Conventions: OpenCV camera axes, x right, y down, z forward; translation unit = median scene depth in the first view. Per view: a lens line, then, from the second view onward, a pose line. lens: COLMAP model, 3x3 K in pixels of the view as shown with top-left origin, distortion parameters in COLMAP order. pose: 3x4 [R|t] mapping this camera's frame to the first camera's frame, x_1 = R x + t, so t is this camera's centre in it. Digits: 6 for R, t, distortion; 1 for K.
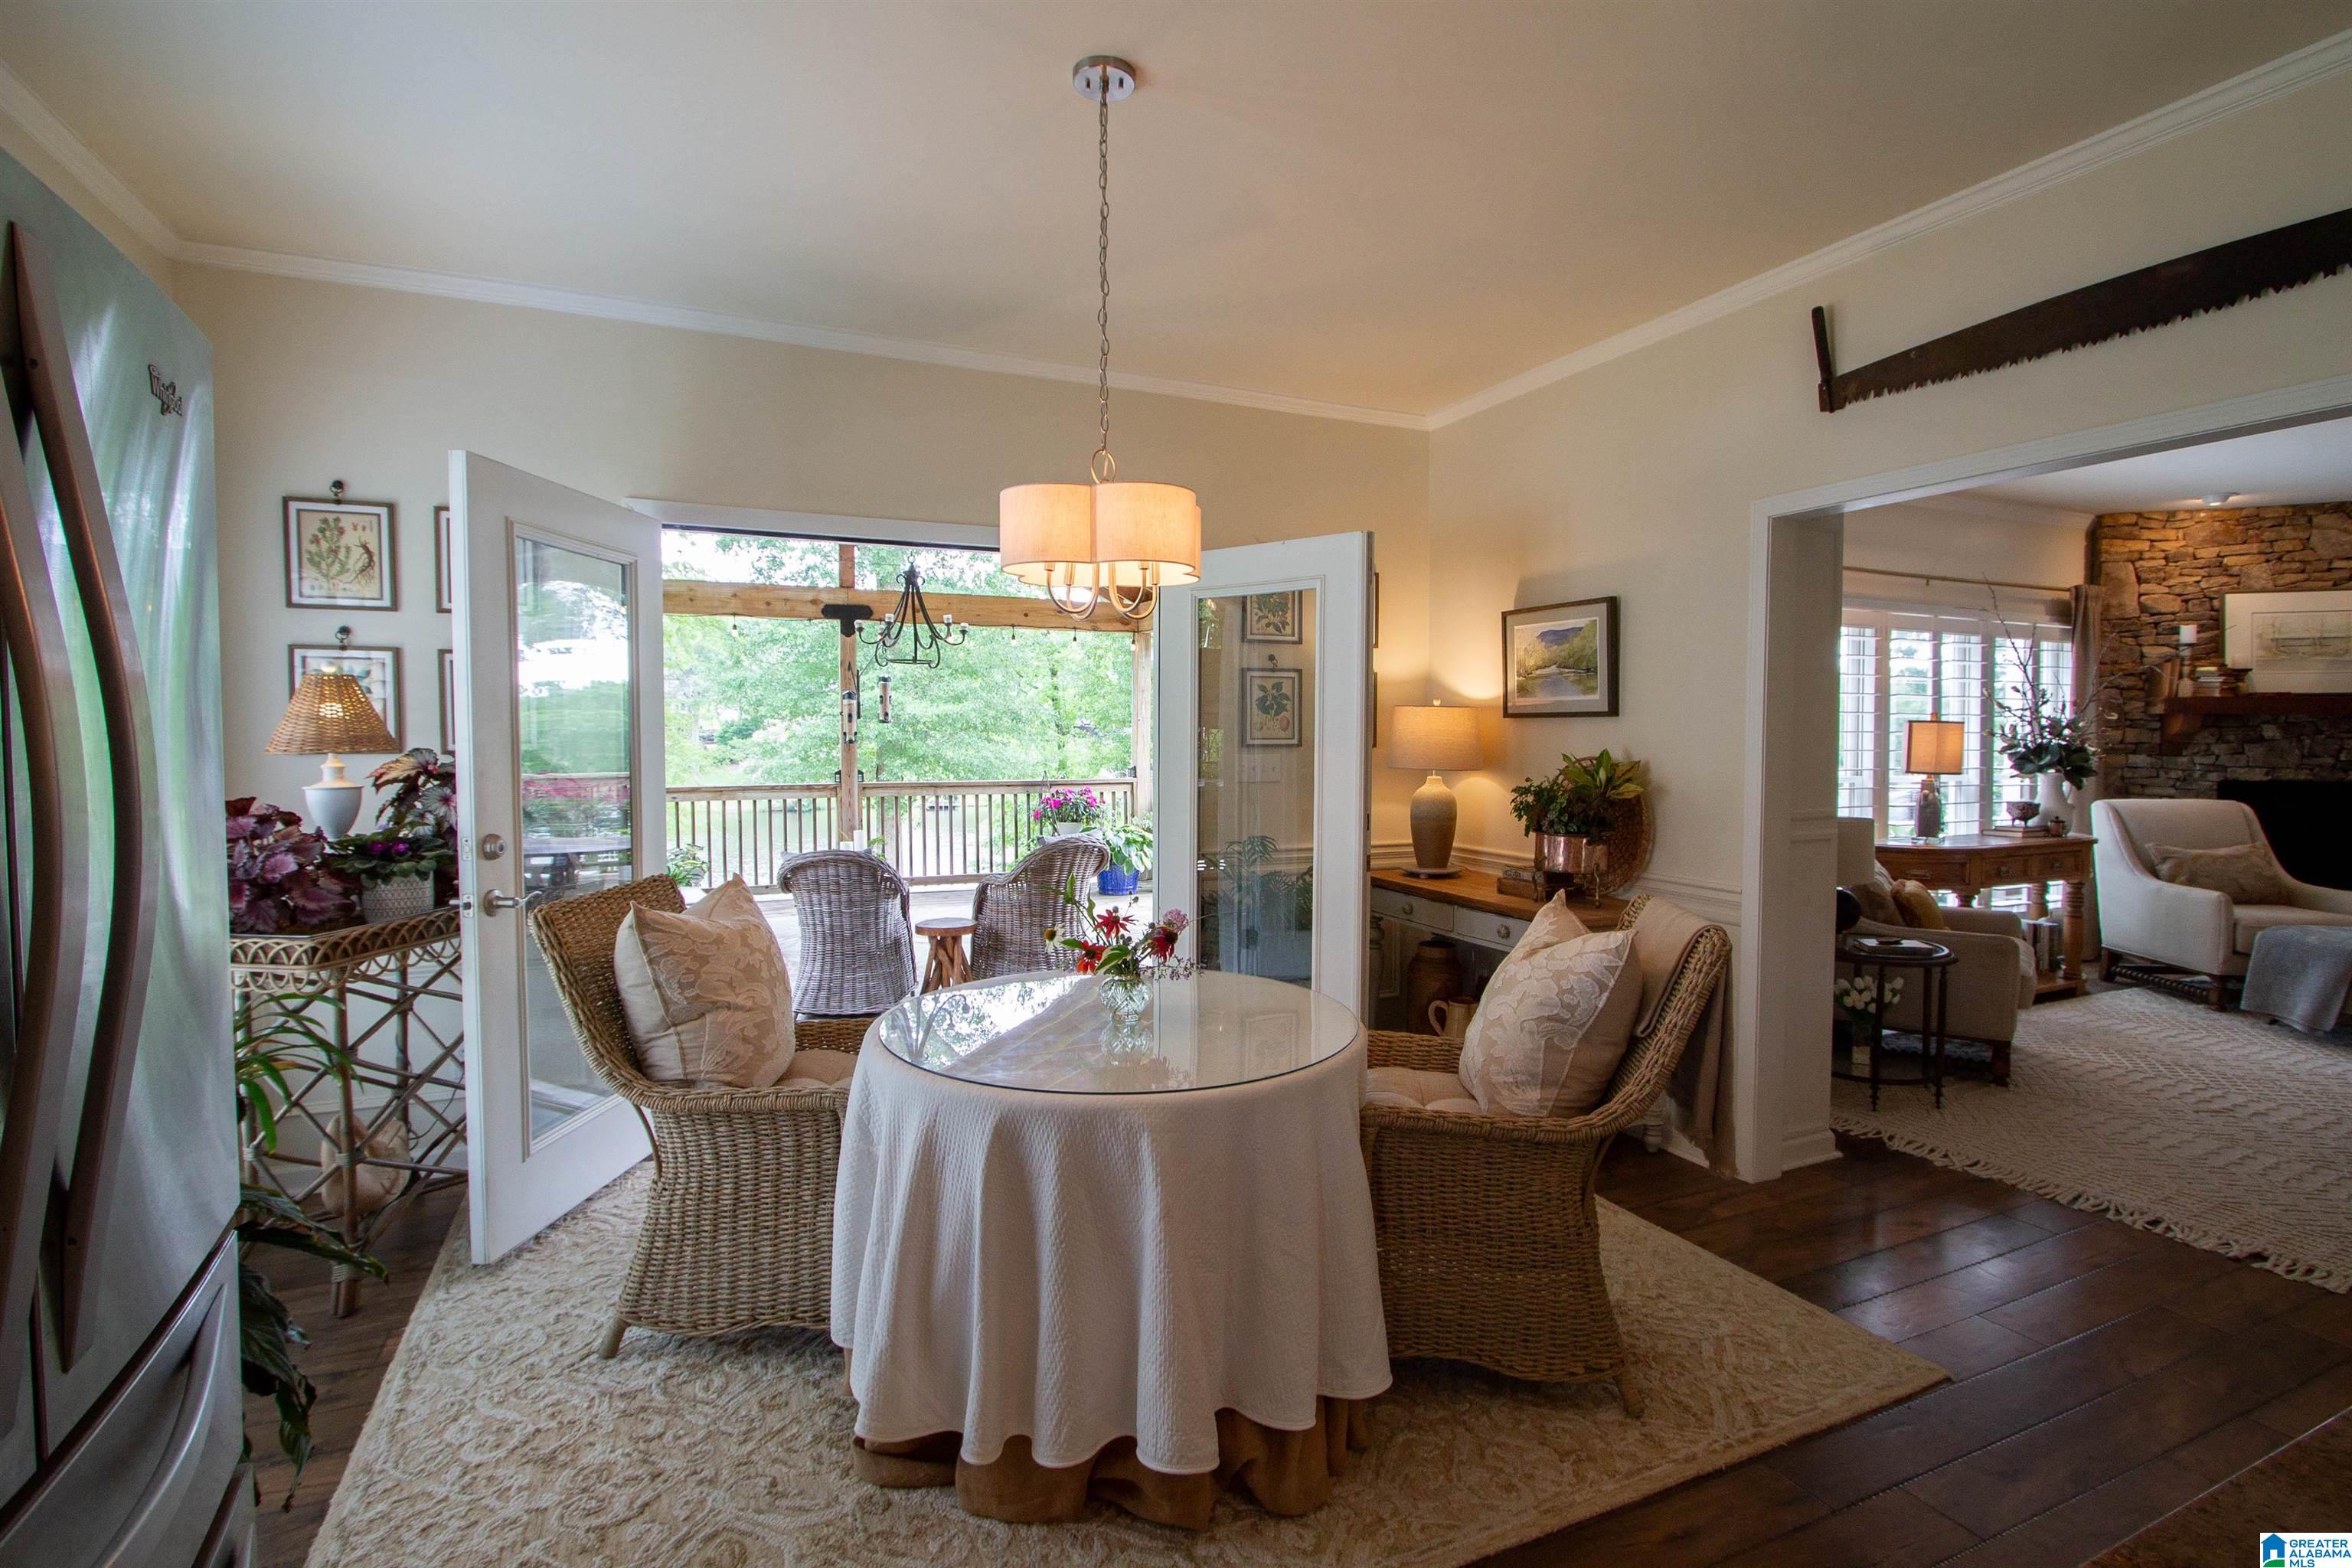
lens RADIAL K [[1103.5, 0, 1188.1], [0, 1103.5, 784.8], [0, 0, 1]] dist [-0.019810, 0.000256]
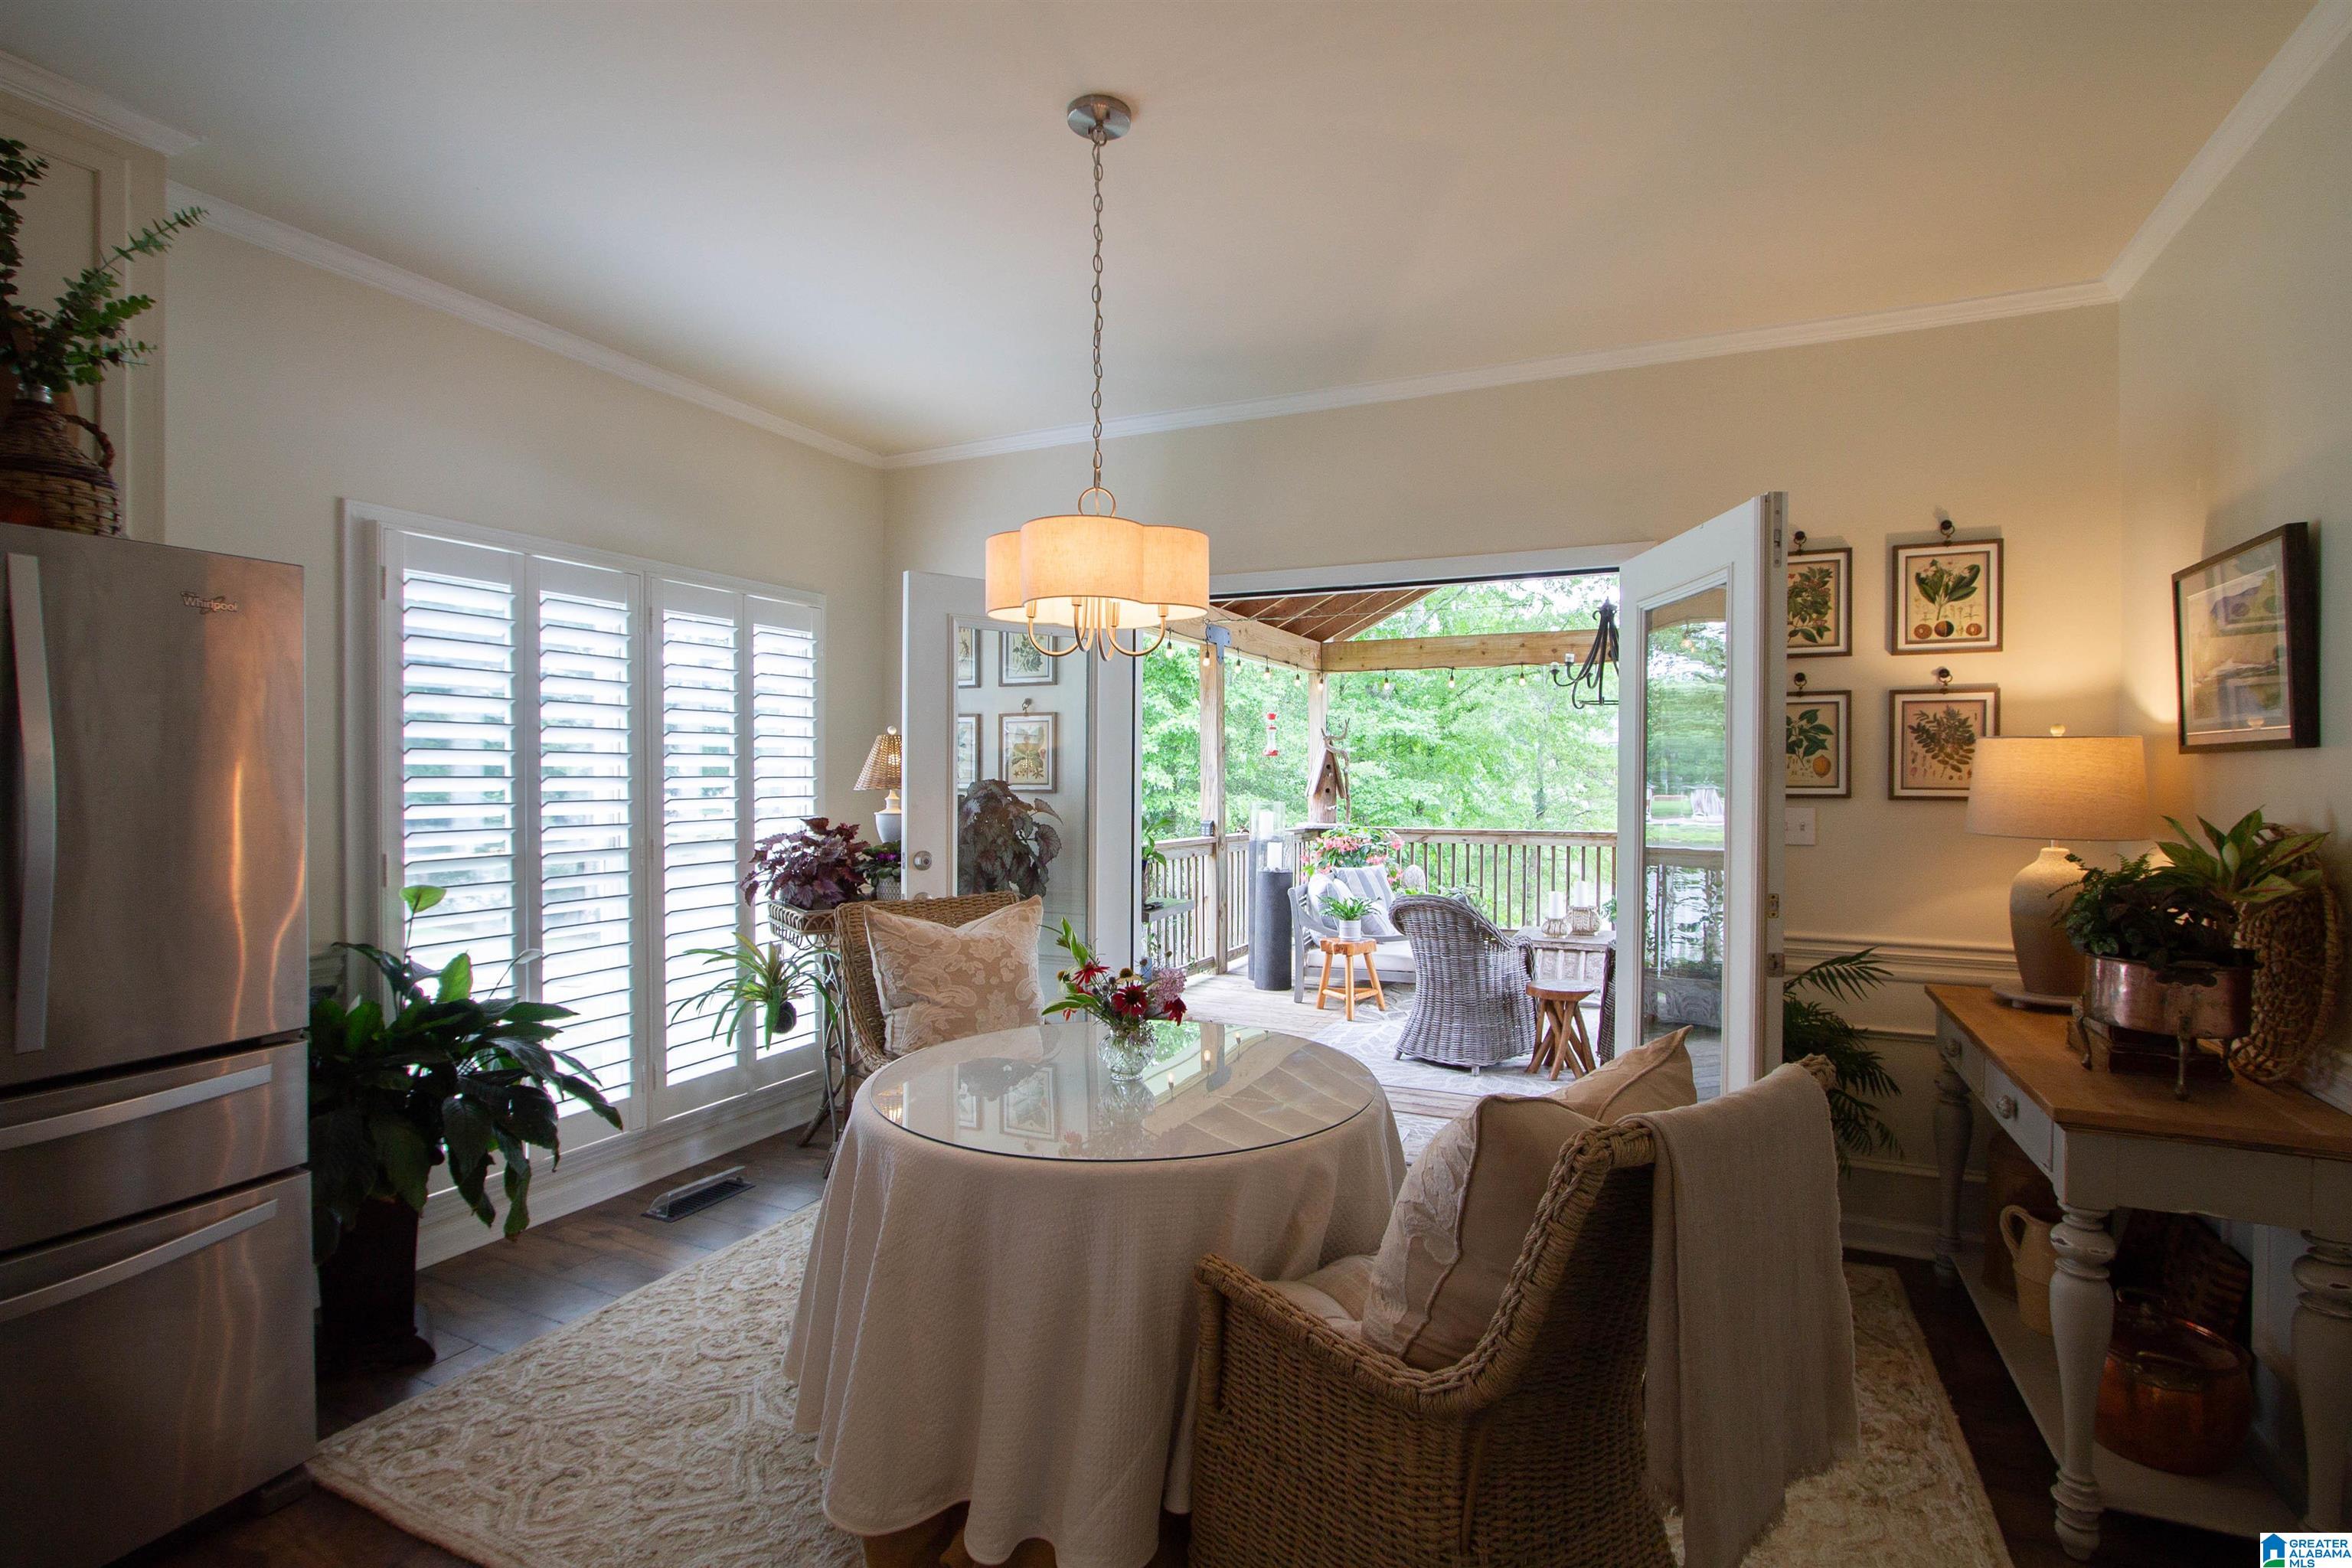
lens RADIAL K [[1103.5, 0, 1188.1], [0, 1103.5, 784.8], [0, 0, 1]] dist [-0.019810, 0.000256]
pose [[0.655564, 0.006883, -0.755108, 0.362494], [-0.039183, 0.998921, -0.024913, -0.009103], [0.754122, 0.045920, 0.655127, 0.214738]]
